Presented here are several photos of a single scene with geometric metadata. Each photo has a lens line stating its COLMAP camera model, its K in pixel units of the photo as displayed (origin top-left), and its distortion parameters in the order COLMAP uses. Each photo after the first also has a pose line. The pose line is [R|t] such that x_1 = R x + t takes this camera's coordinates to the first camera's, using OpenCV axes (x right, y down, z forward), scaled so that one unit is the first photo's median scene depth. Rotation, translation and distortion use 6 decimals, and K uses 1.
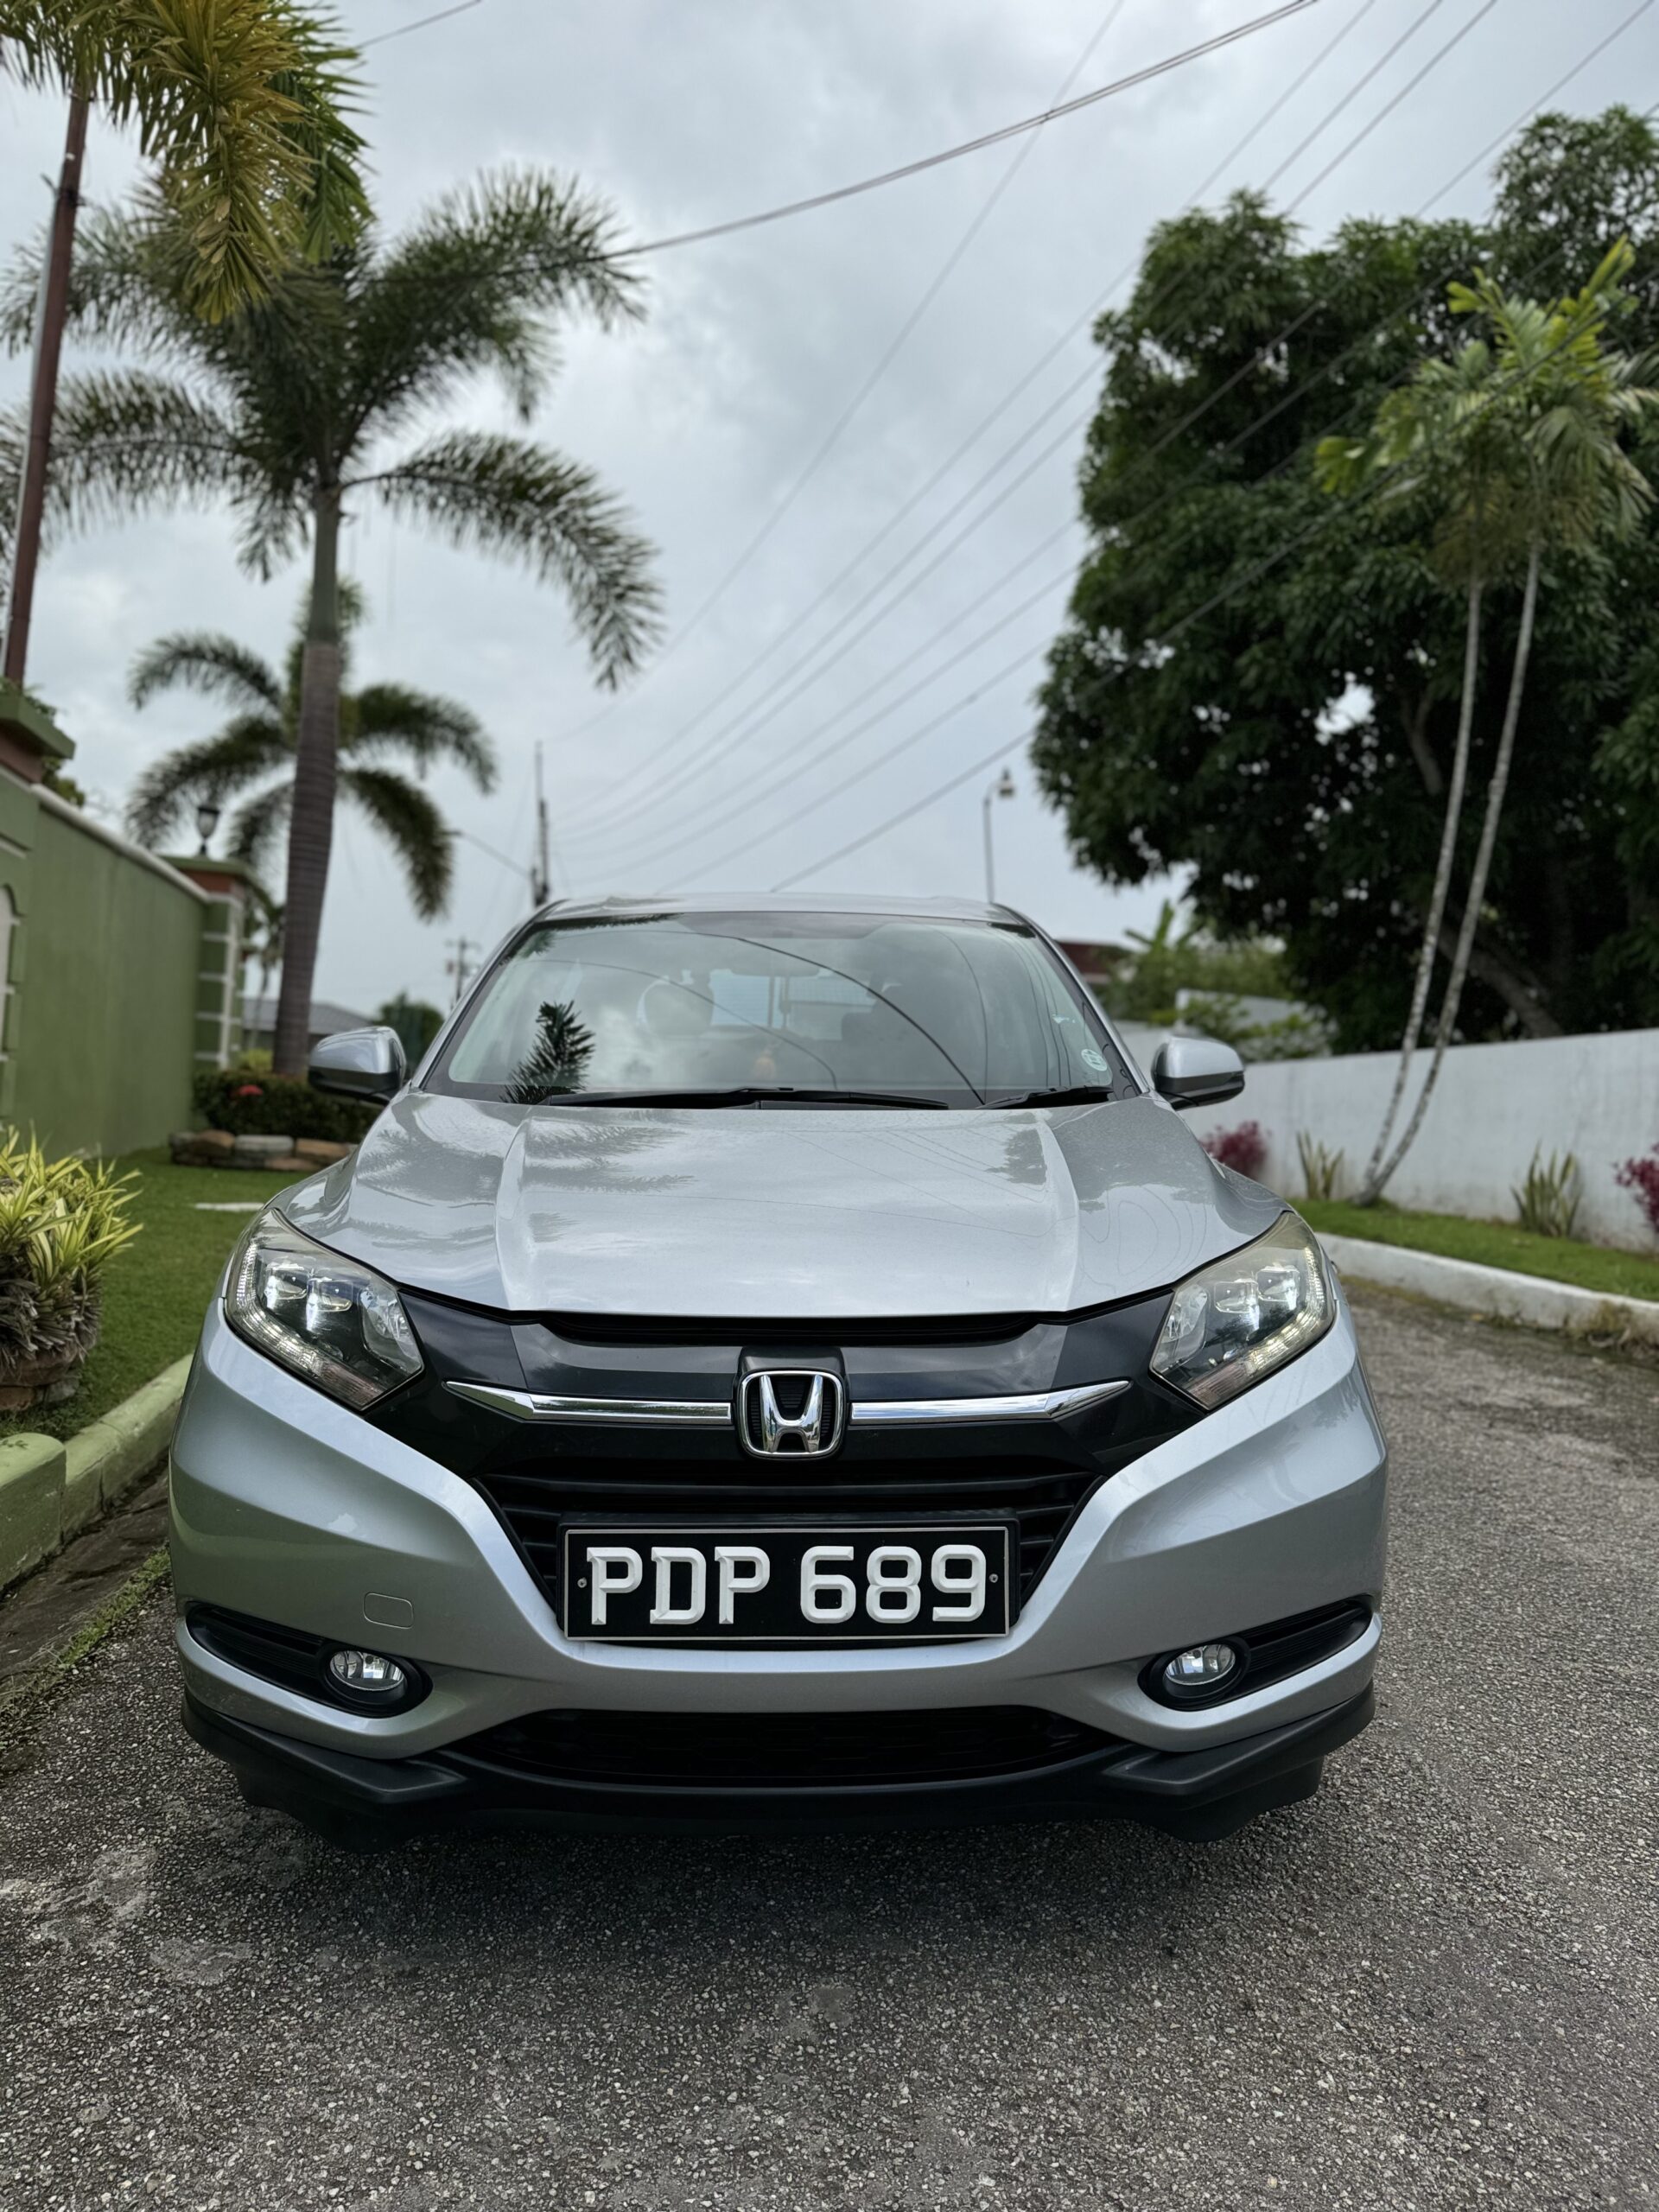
lens RADIAL K [[1597.8, 0, 803.6], [0, 1597.8, 1132.8], [0, 0, 1]] dist [0.044969, -0.069315]
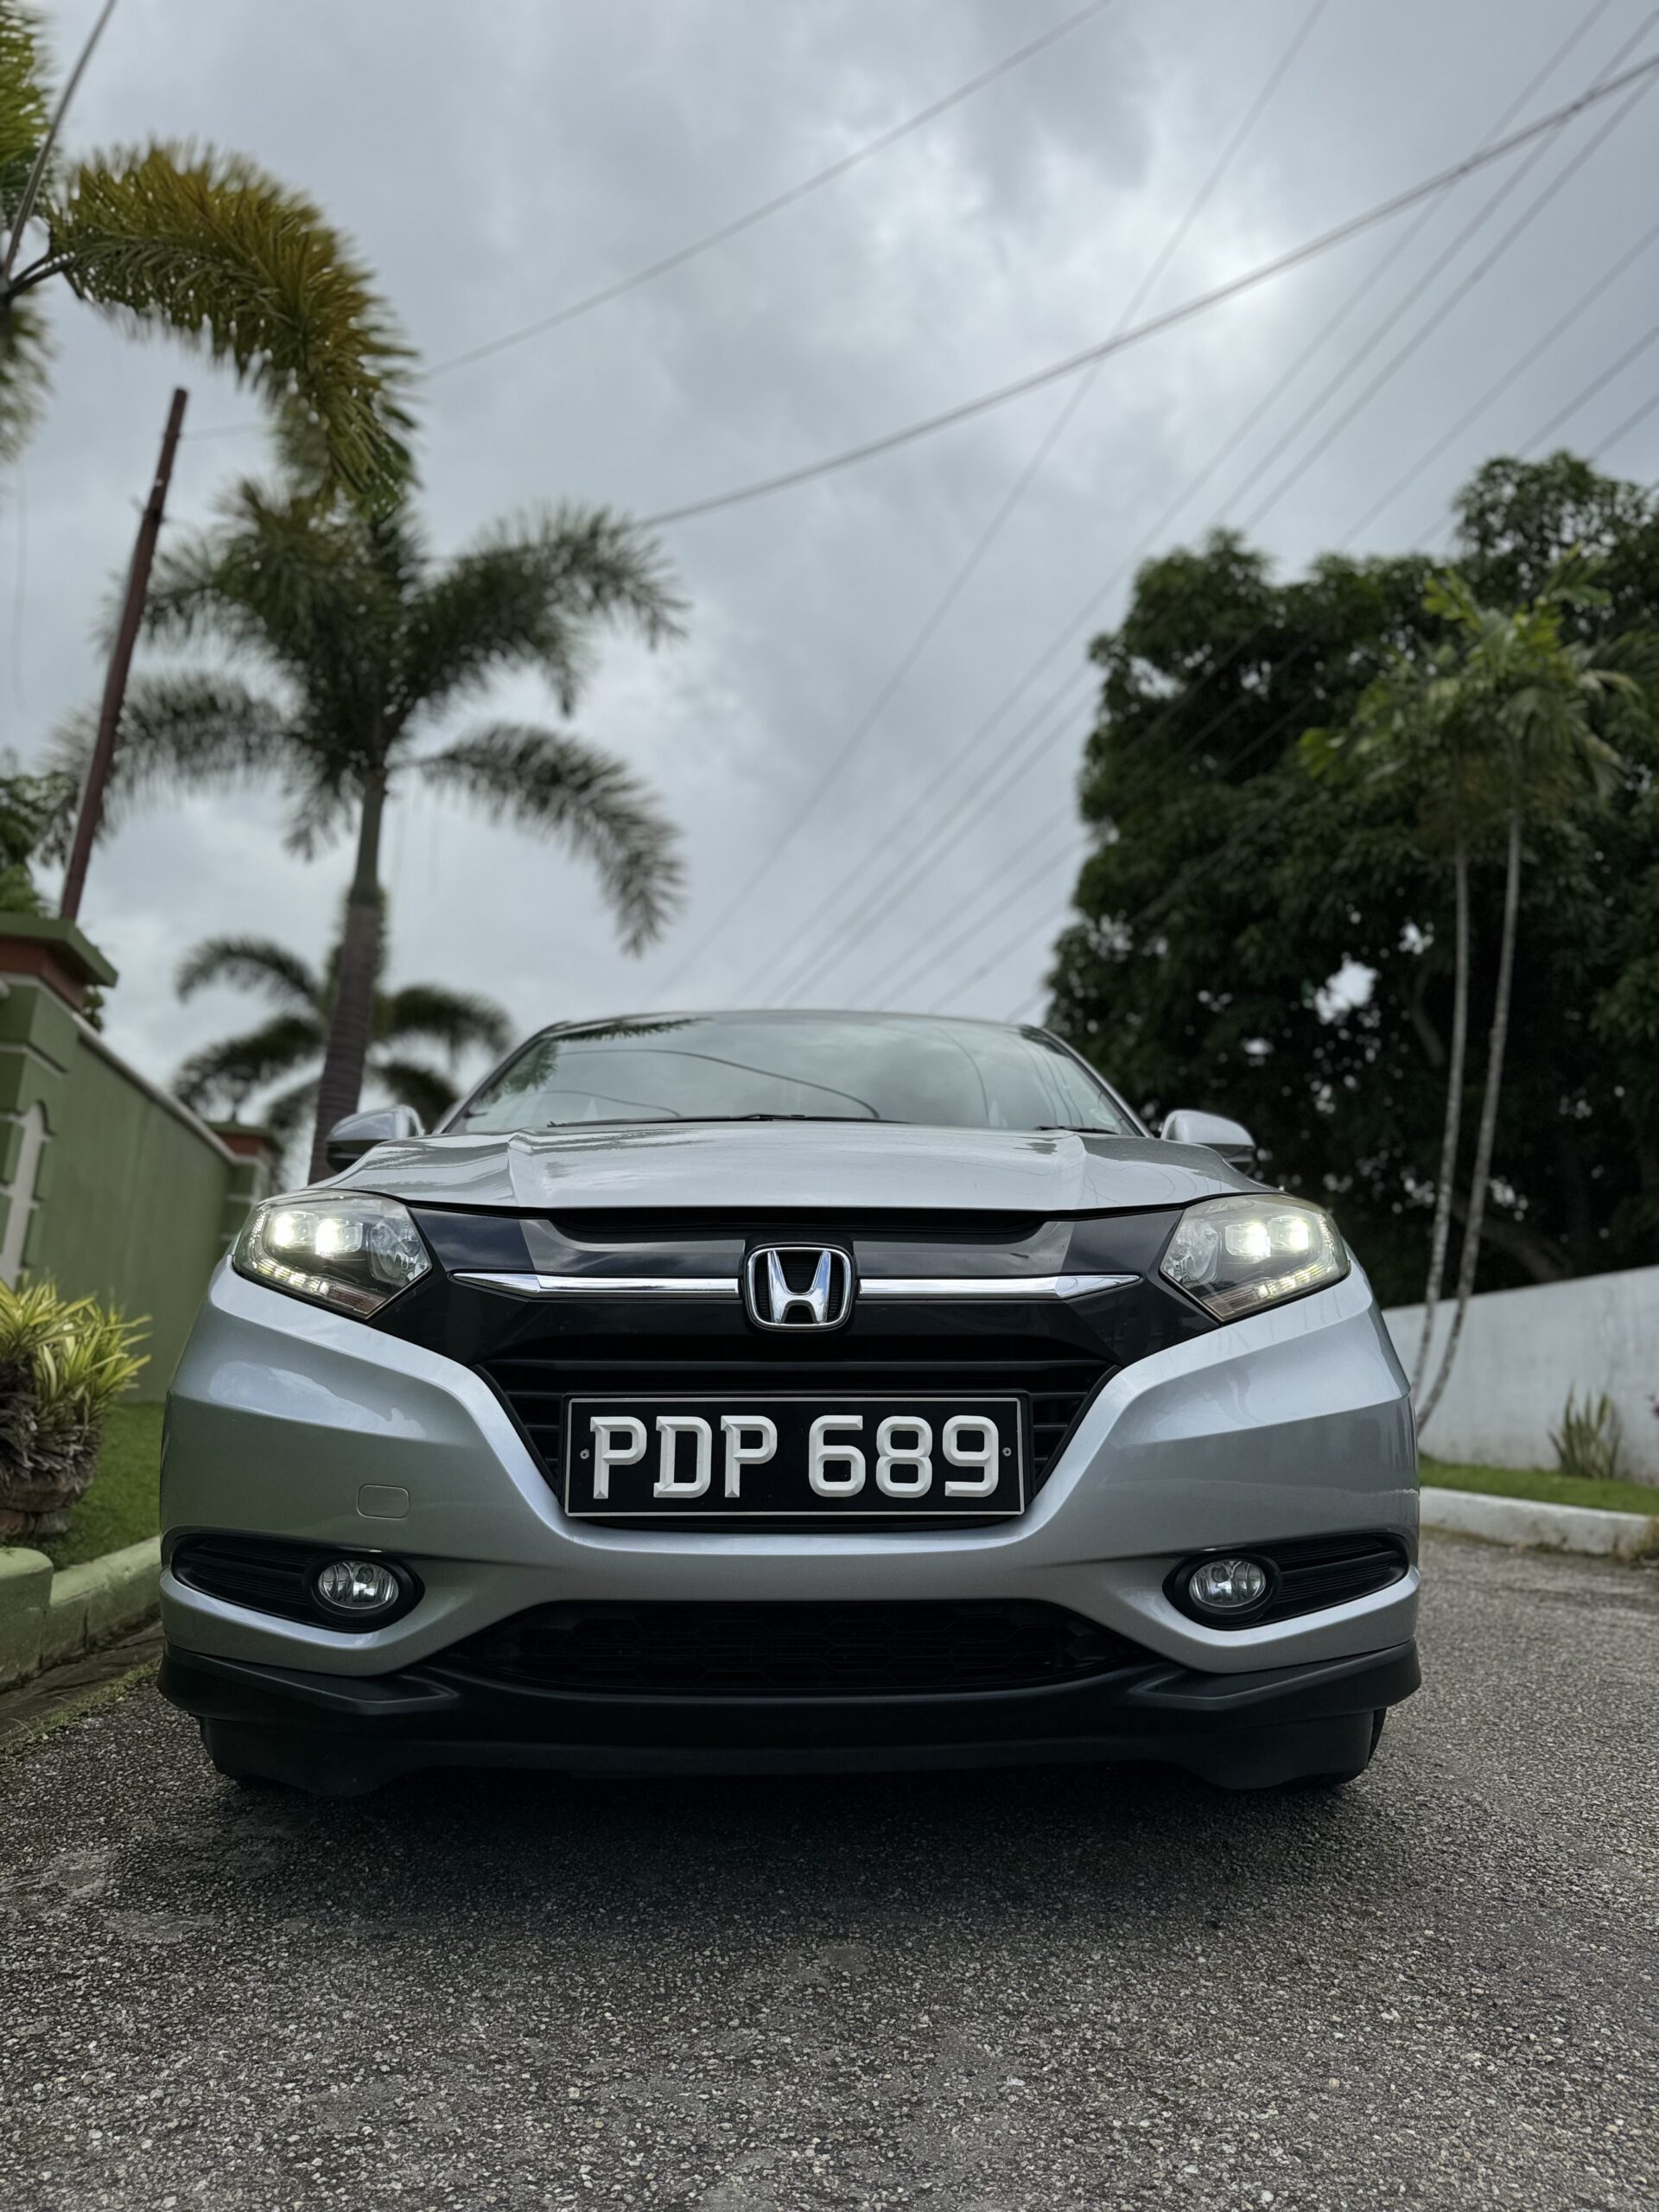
lens RADIAL K [[1595.2, 0, 810.8], [0, 1595.2, 1134.2], [0, 0, 1]] dist [0.076219, -0.109758]
pose [[0.999965, -0.003628, -0.007584, 0.006169], [0.002033, 0.979659, -0.200660, 0.235981], [0.008158, 0.200638, 0.979631, 0.006261]]
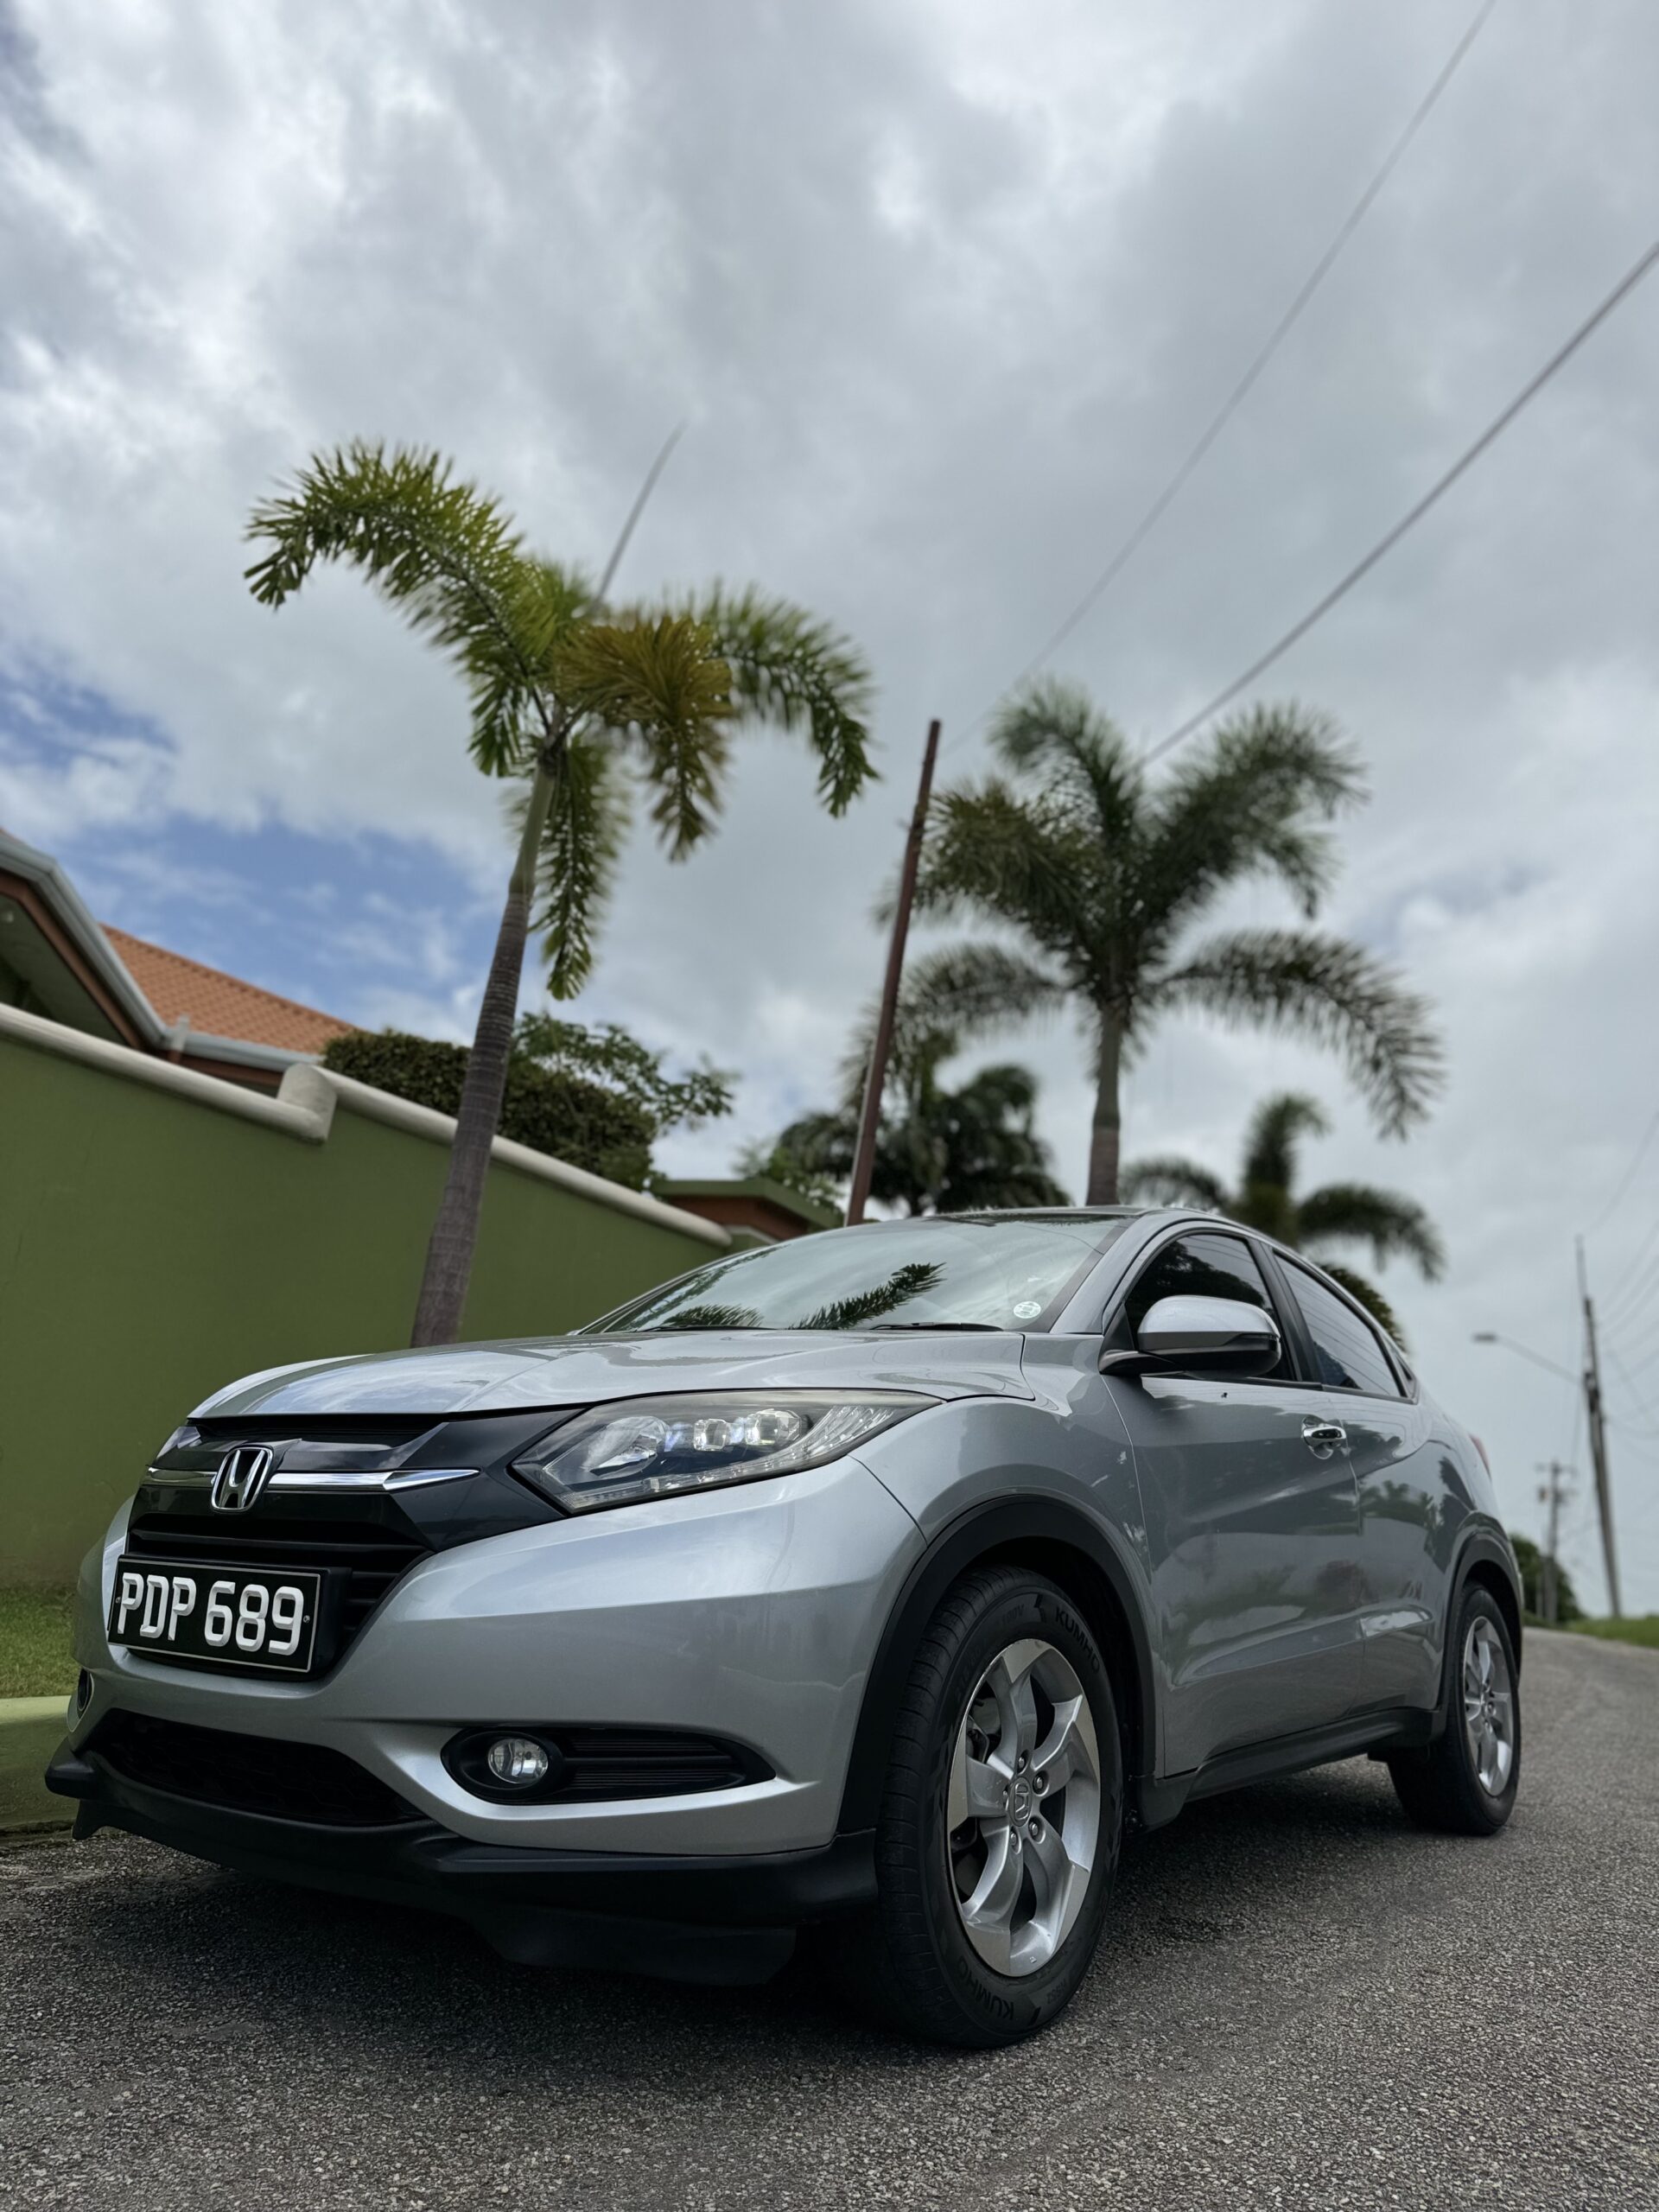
lens RADIAL K [[1589.4, 0, 775.6], [0, 1589.4, 1109.6], [0, 0, 1]] dist [0.004472, -0.000187]
pose [[0.775348, -0.133451, -0.617274, 0.964686], [-0.083564, 0.947145, -0.309731, 0.213113], [0.625982, 0.291731, 0.723215, 0.215386]]
